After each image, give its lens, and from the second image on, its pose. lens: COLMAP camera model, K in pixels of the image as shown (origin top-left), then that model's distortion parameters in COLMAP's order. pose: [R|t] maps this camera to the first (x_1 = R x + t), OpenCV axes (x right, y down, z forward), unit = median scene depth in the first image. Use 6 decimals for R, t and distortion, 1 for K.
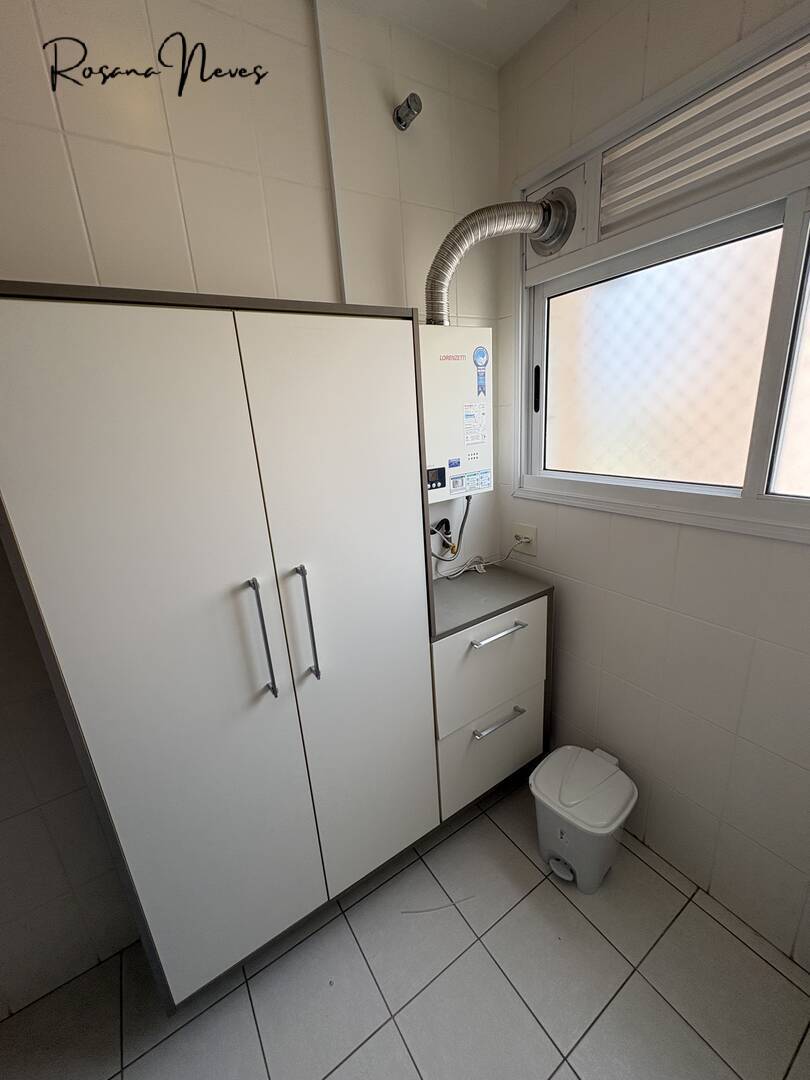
lens RADIAL K [[430.2, 0, 405.0], [0, 430.2, 540.0], [0, 0, 1]] dist [-0.000054, 0.000091]
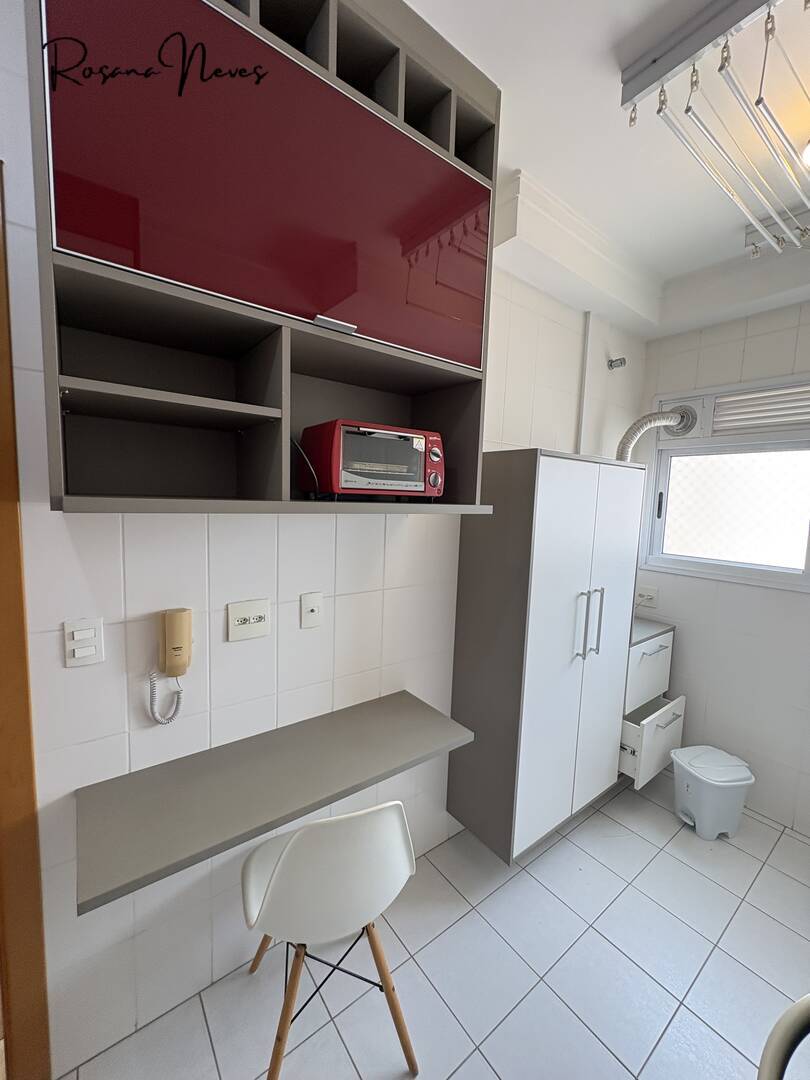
lens RADIAL K [[430.2, 0, 405.0], [0, 430.2, 540.0], [0, 0, 1]] dist [-0.000054, 0.000091]
pose [[0.991965, 0.090950, 0.087940, -0.905062], [-0.072748, 0.978762, -0.191657, 0.194008], [-0.103504, 0.183720, 0.977514, -0.565410]]
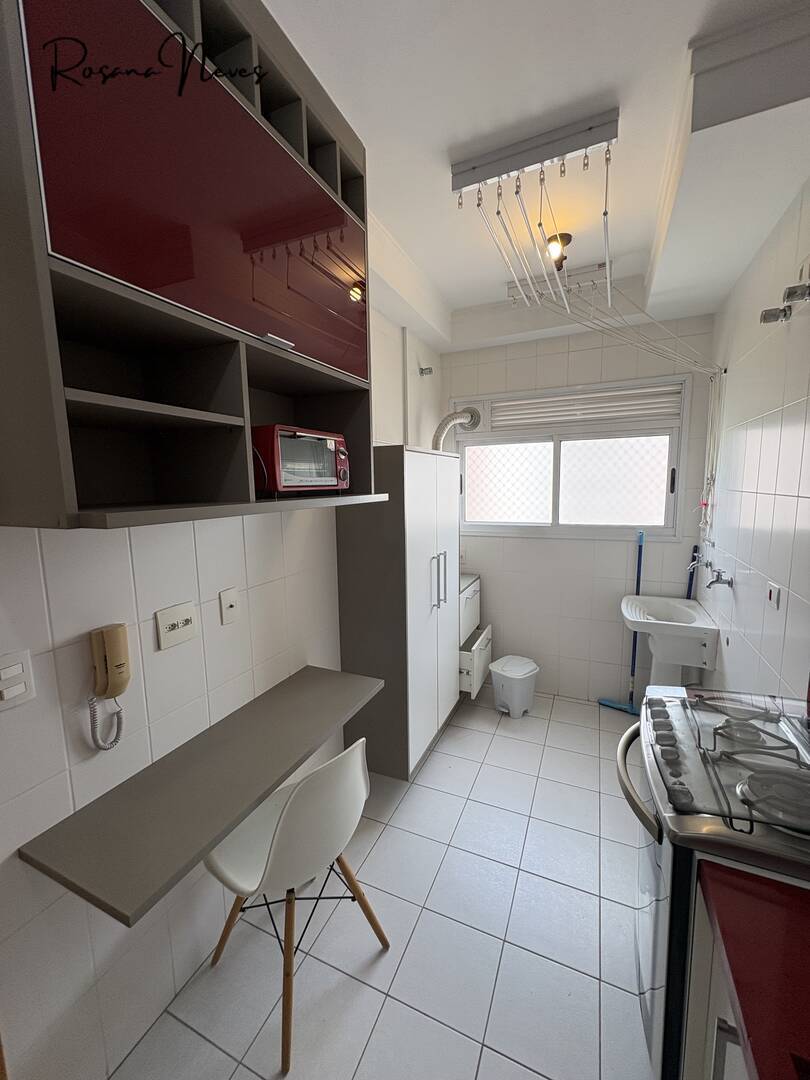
lens RADIAL K [[426.5, 0, 405.0], [0, 426.5, 540.0], [0, 0, 1]] dist [-0.000388, 0.000138]
pose [[0.839138, -0.023555, 0.543408, -1.224373], [0.121361, 0.981984, -0.144841, 0.222369], [-0.530206, 0.187490, 0.826879, -0.633637]]
